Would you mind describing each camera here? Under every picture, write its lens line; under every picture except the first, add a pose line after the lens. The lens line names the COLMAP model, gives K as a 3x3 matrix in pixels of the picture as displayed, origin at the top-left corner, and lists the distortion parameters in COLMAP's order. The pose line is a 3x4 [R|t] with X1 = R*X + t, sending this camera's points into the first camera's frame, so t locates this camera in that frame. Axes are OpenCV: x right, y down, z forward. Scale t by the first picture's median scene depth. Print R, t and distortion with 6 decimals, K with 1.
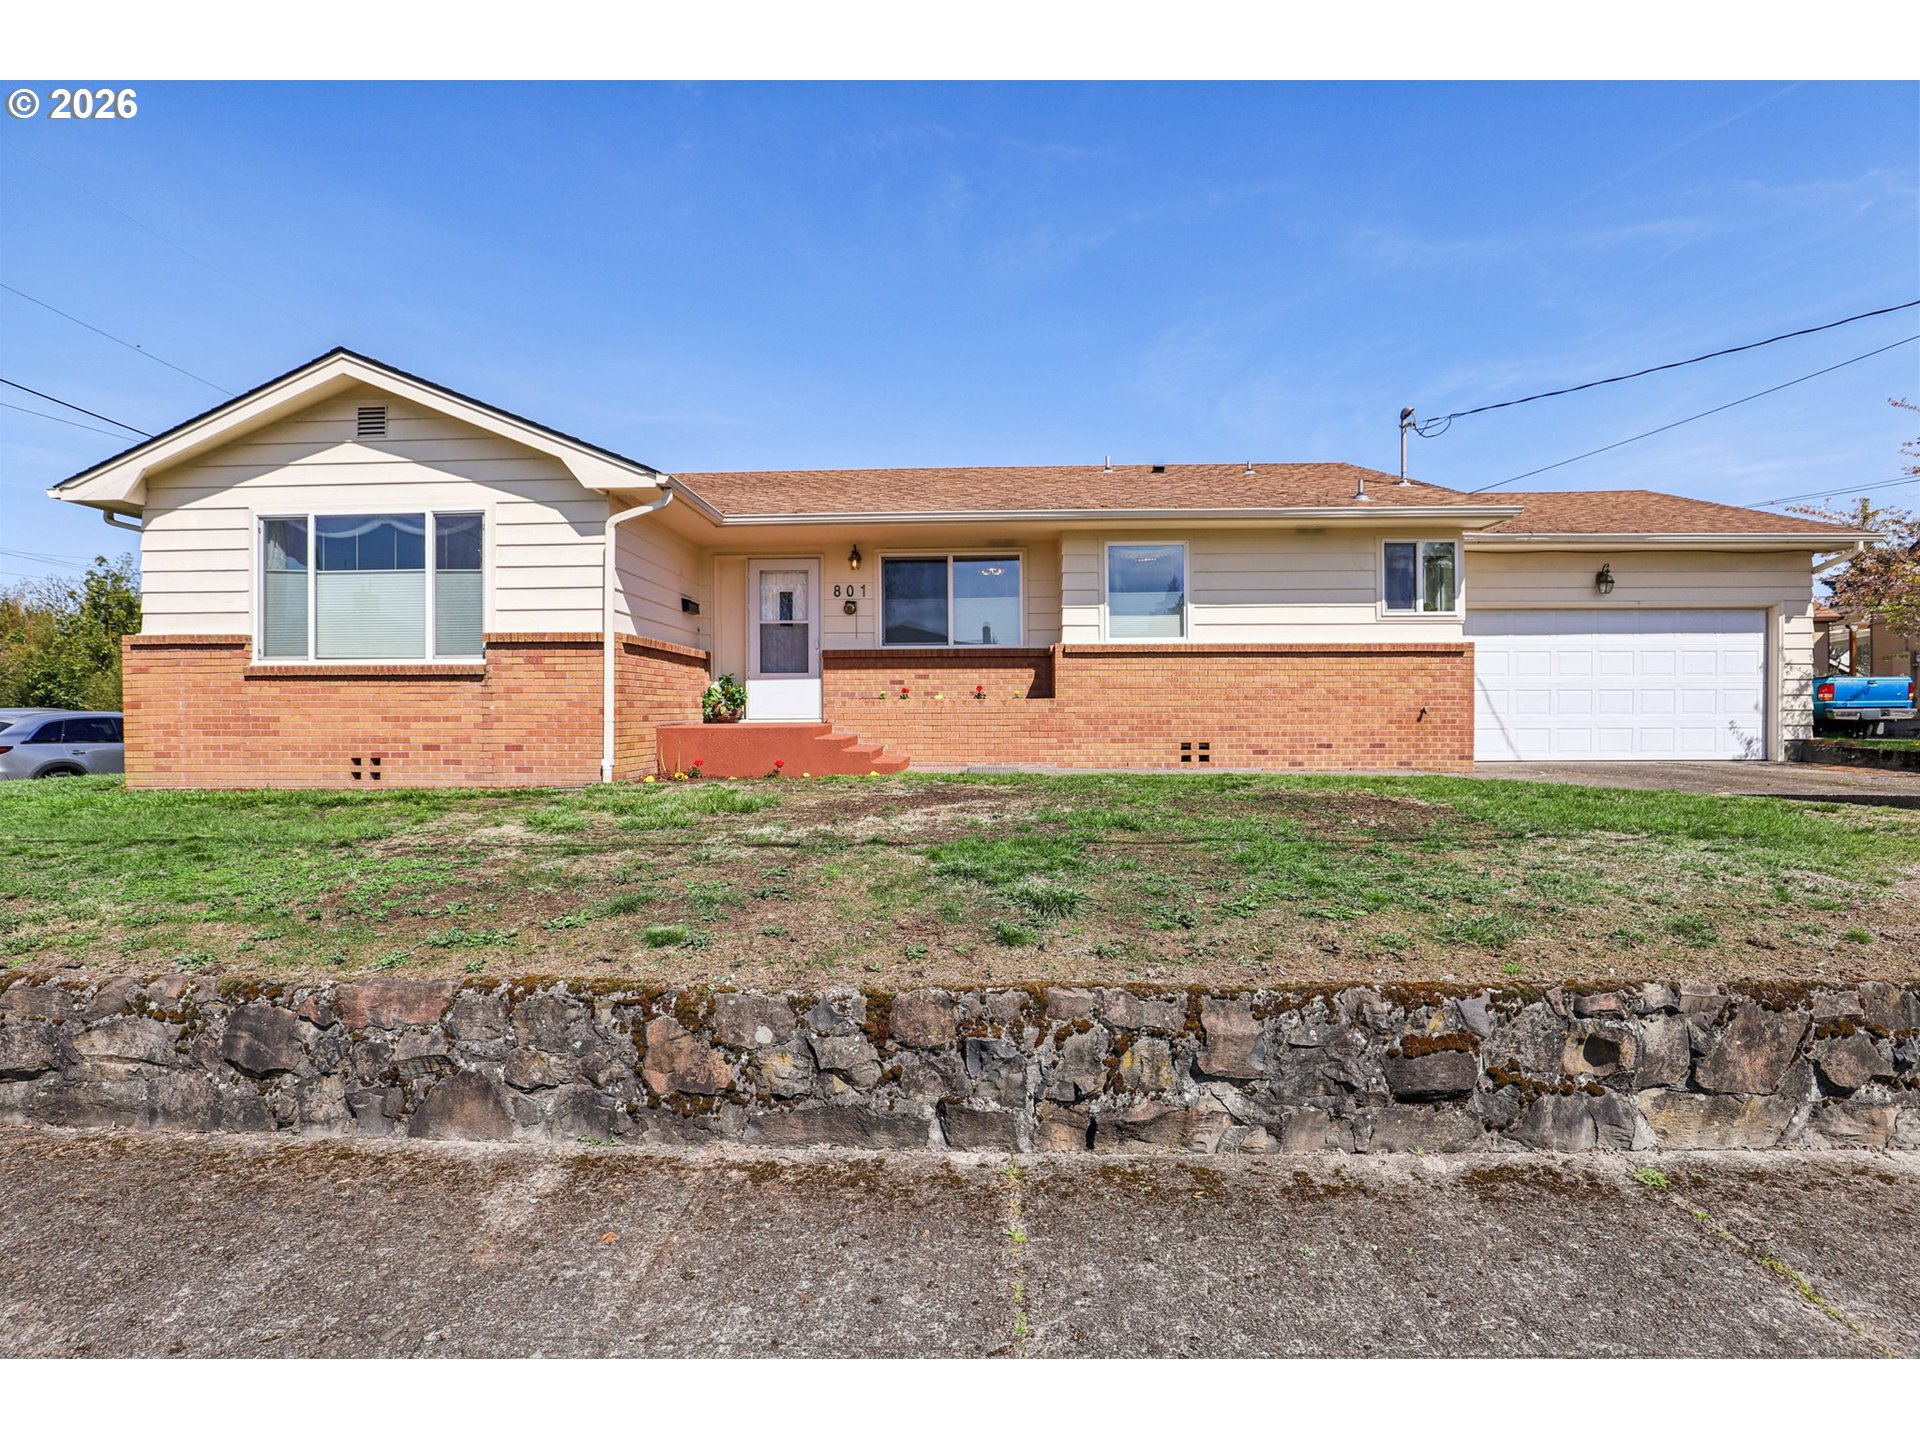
lens RADIAL K [[759.4, 0, 959.9], [0, 759.4, 720.5], [0, 0, 1]] dist [-0.016316, 0.000046]
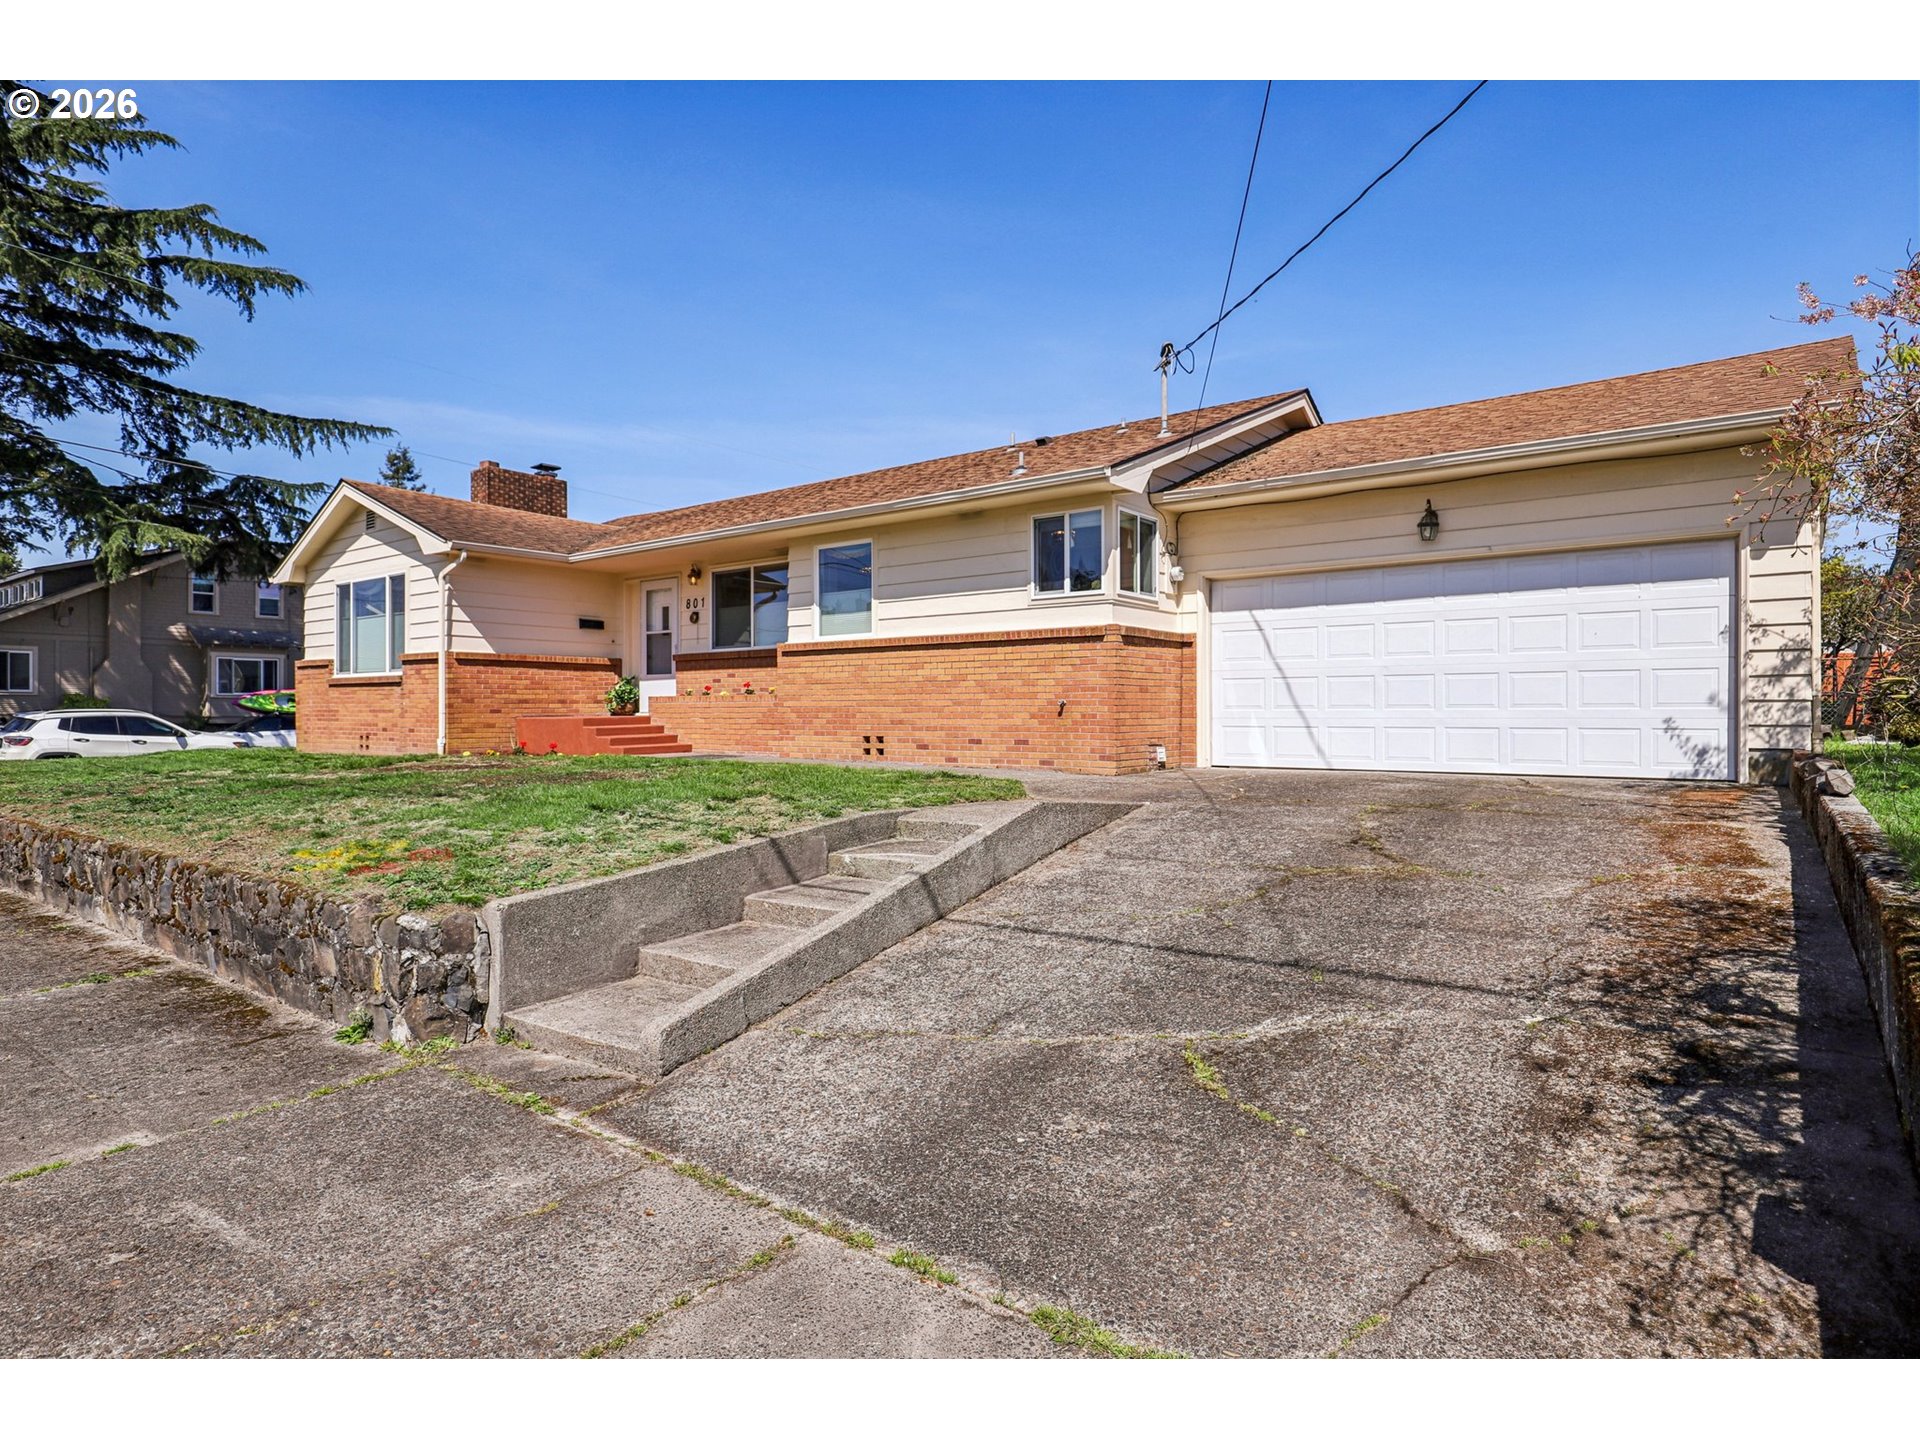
lens RADIAL K [[881.4, 0, 959.3], [0, 881.4, 724.6], [0, 0, 1]] dist [0.004157, -0.000017]
pose [[0.859346, 0.008849, -0.511318, 1.009854], [-0.005521, 0.999953, 0.008027, 0.003521], [0.511365, -0.004075, 0.859354, 0.041367]]
